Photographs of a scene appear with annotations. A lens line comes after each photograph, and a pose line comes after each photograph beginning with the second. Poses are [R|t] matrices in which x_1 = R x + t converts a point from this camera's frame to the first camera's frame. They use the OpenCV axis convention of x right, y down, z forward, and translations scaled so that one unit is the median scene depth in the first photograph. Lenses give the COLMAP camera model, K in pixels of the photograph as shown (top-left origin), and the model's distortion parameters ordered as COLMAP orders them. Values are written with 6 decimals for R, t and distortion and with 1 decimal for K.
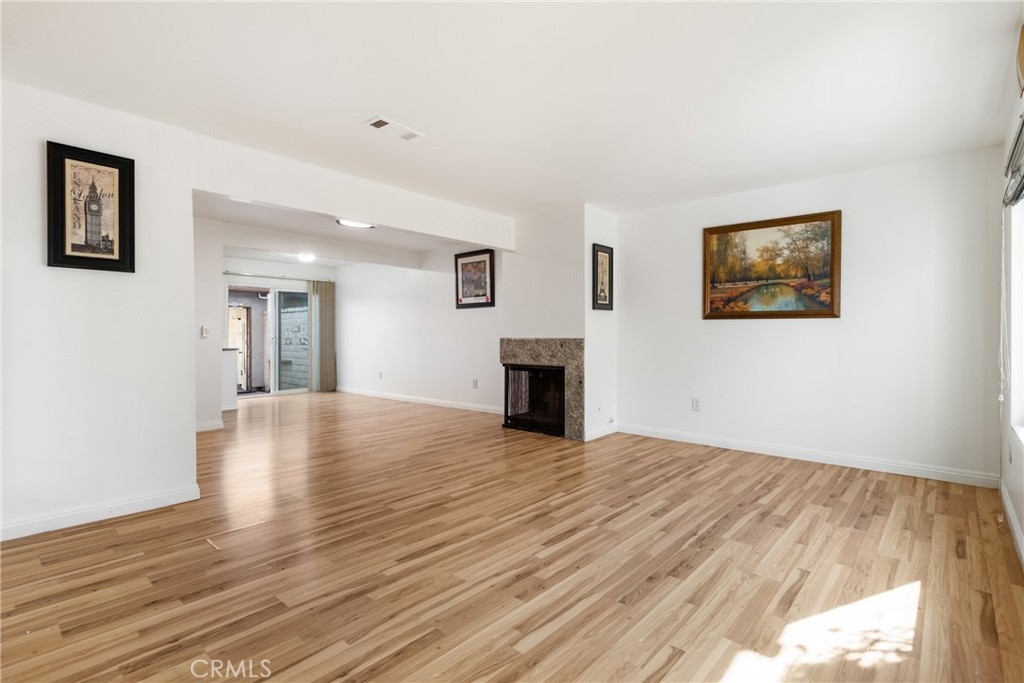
lens RADIAL K [[474.9, 0, 520.2], [0, 474.9, 339.3], [0, 0, 1]] dist [0.000843, 0.000413]
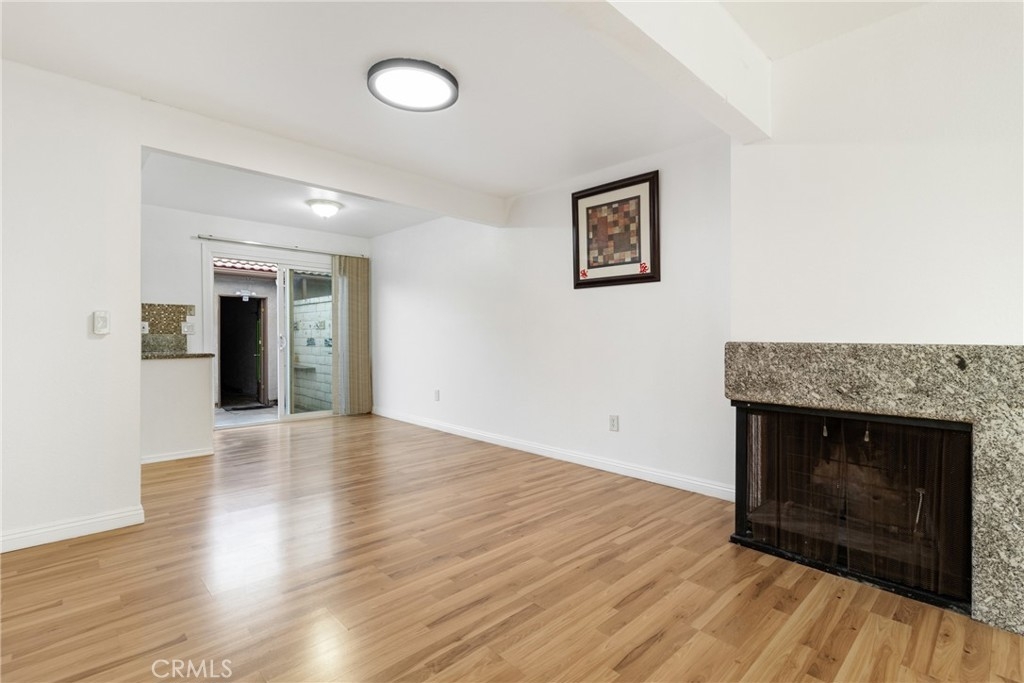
lens RADIAL K [[474.9, 0, 515.3], [0, 474.9, 349.4], [0, 0, 1]] dist [0.000843, 0.000413]
pose [[0.996612, 0.007063, -0.081938, -0.202096], [-0.005295, 0.999749, 0.021775, -0.004372], [0.082071, -0.021267, 0.996400, 0.541404]]
